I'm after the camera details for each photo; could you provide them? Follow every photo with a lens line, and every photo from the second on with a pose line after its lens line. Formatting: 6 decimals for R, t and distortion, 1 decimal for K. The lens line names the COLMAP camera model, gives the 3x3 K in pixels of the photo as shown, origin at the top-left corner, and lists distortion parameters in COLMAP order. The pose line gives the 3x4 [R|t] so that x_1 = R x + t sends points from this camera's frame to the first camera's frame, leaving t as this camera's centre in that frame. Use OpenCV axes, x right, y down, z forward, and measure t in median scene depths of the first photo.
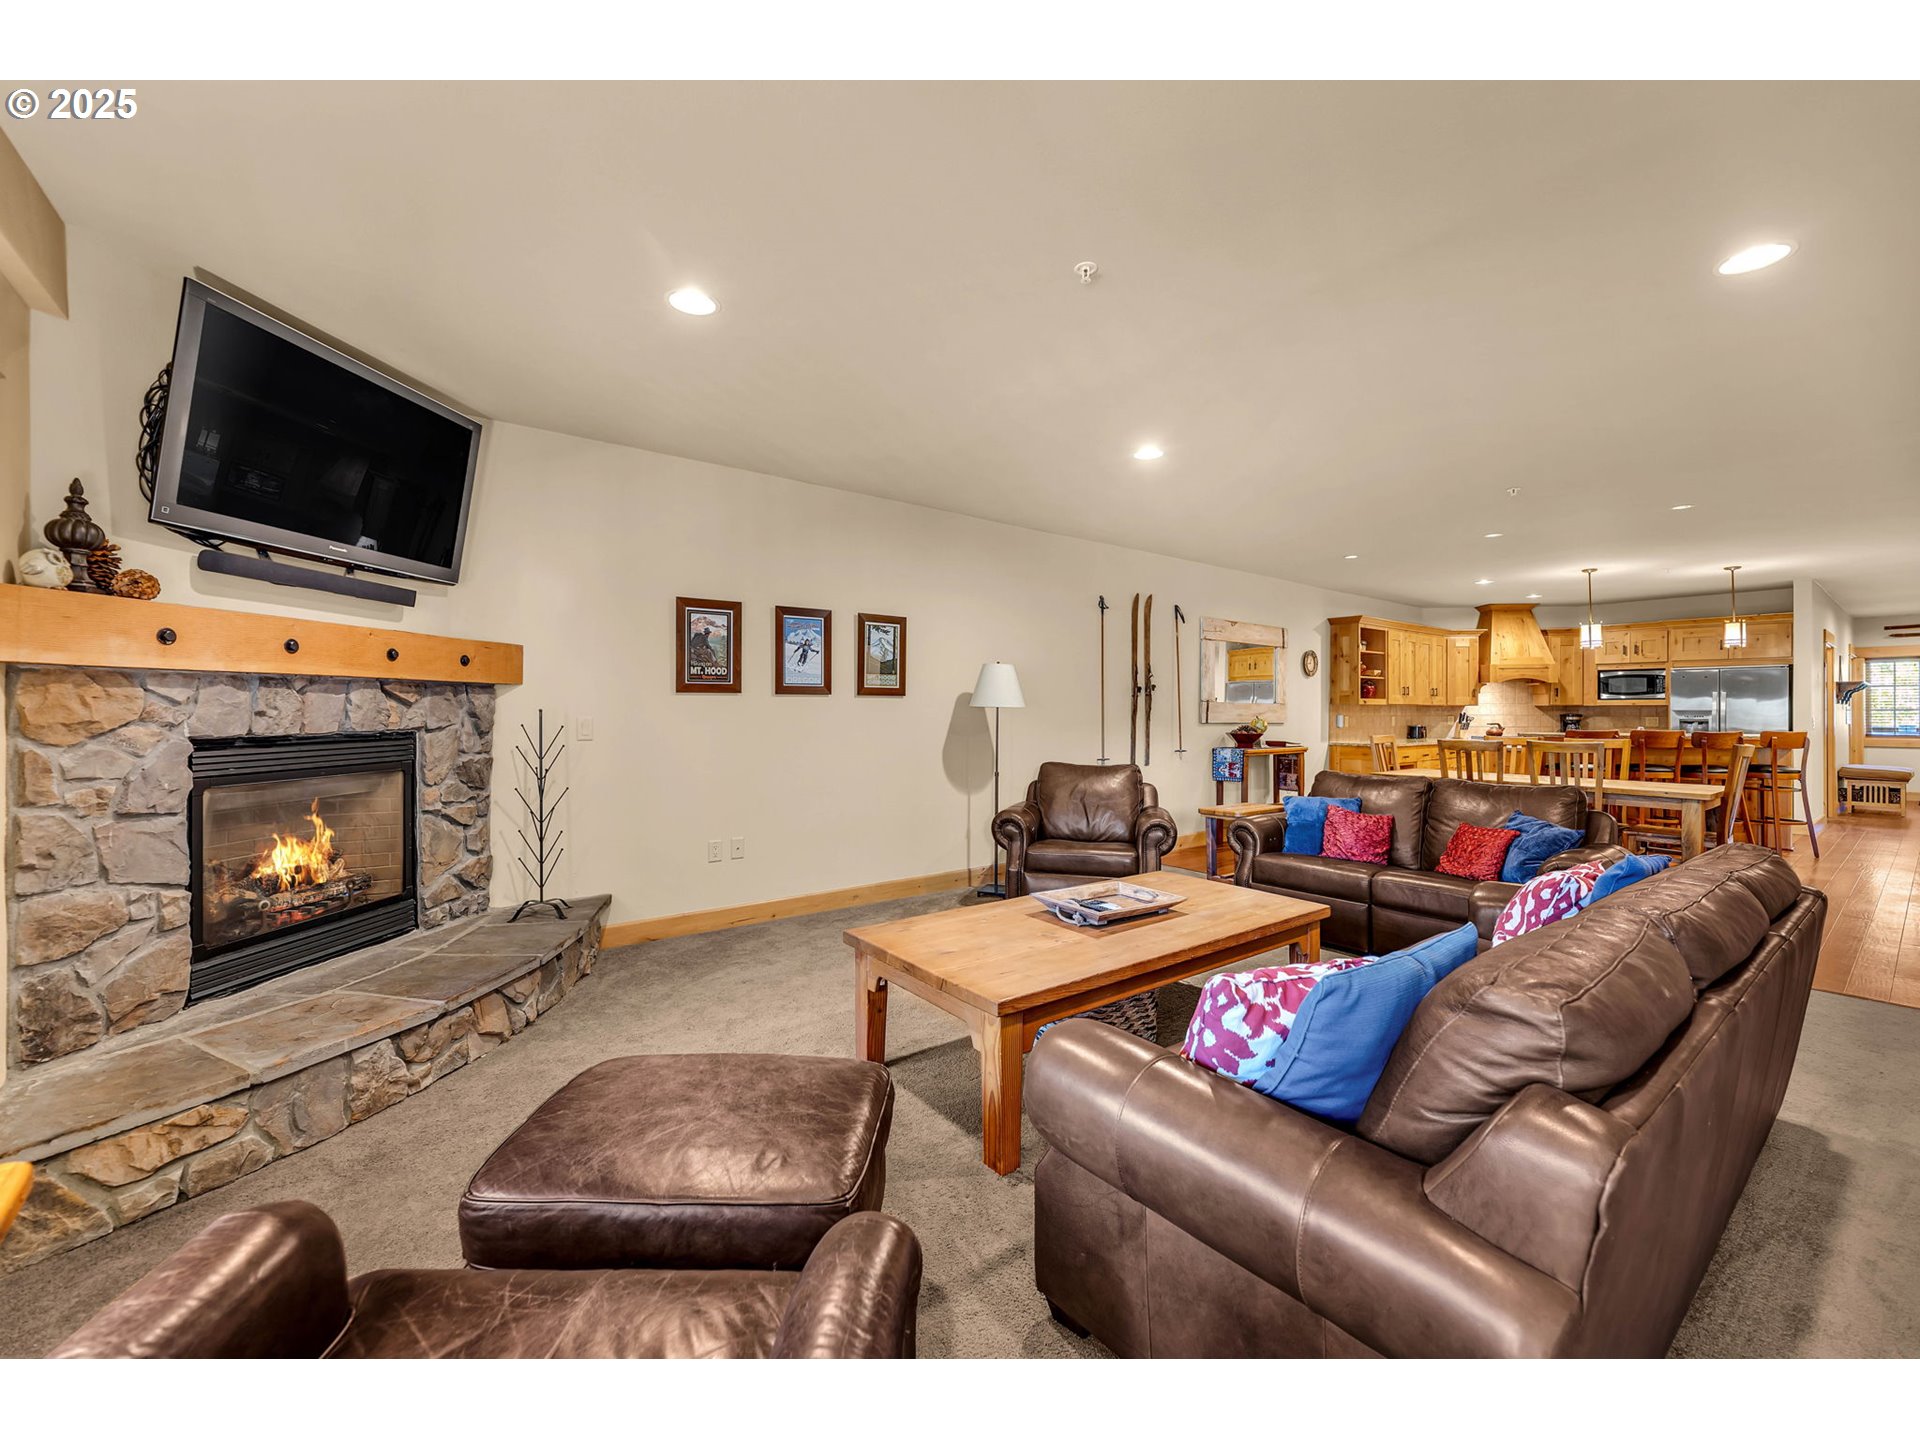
lens RADIAL K [[760.0, 0, 960.0], [0, 760.0, 720.0], [0, 0, 1]] dist [0.000557, -0.008675]
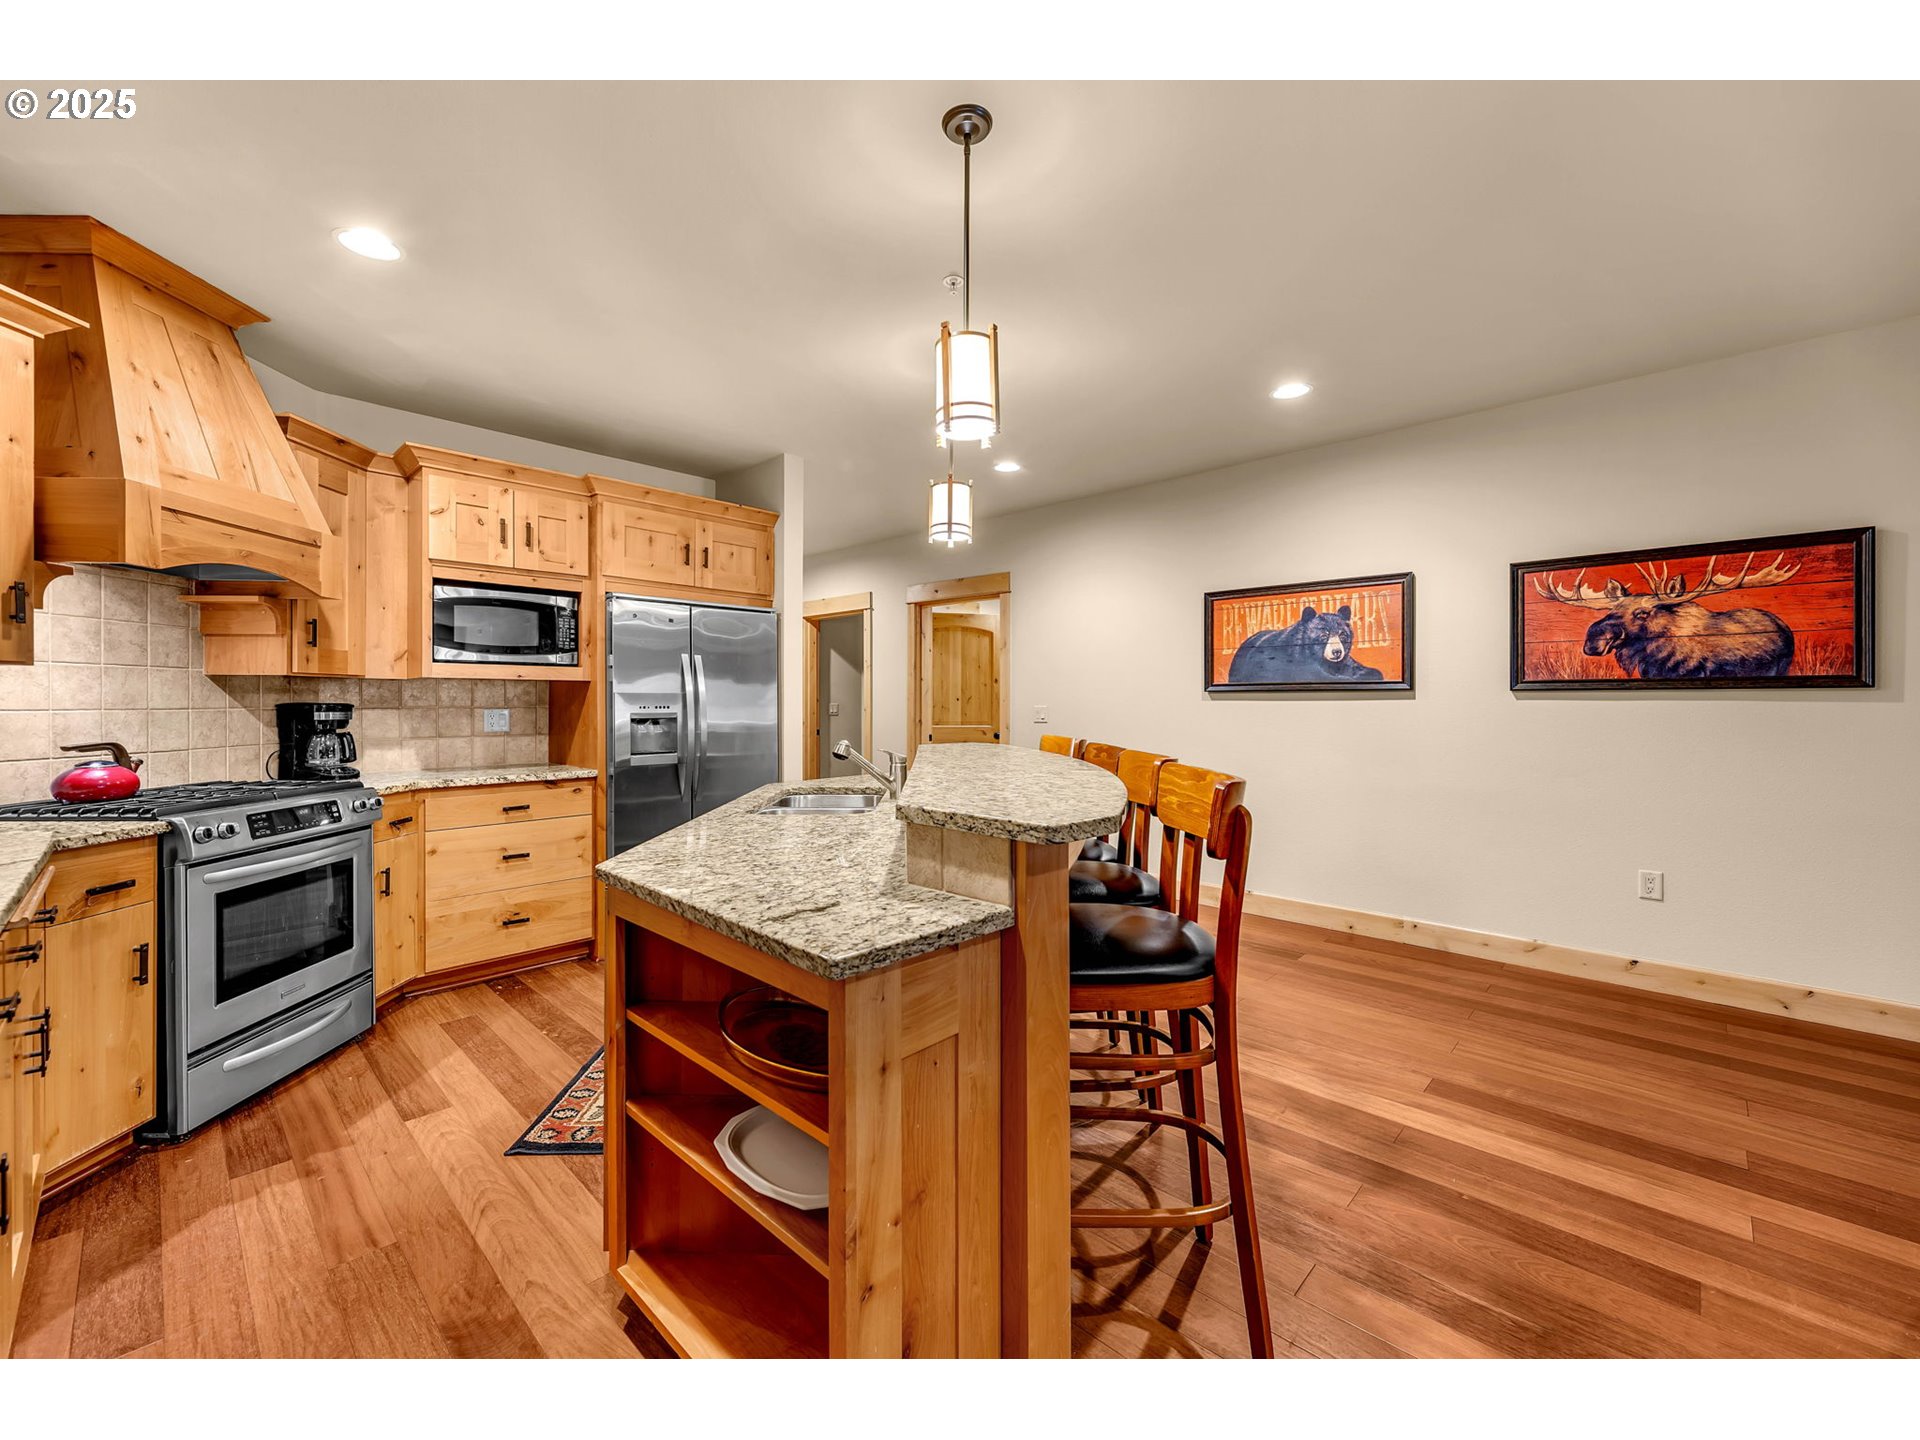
lens RADIAL K [[764.6, 0, 932.4], [0, 764.6, 697.5], [0, 0, 1]] dist [0.012147, -0.011640]
pose [[-0.142380, 0.000158, 0.989812, 1.172668], [0.012043, 0.999926, 0.001573, -0.020424], [-0.989739, 0.012144, -0.142372, 2.095195]]
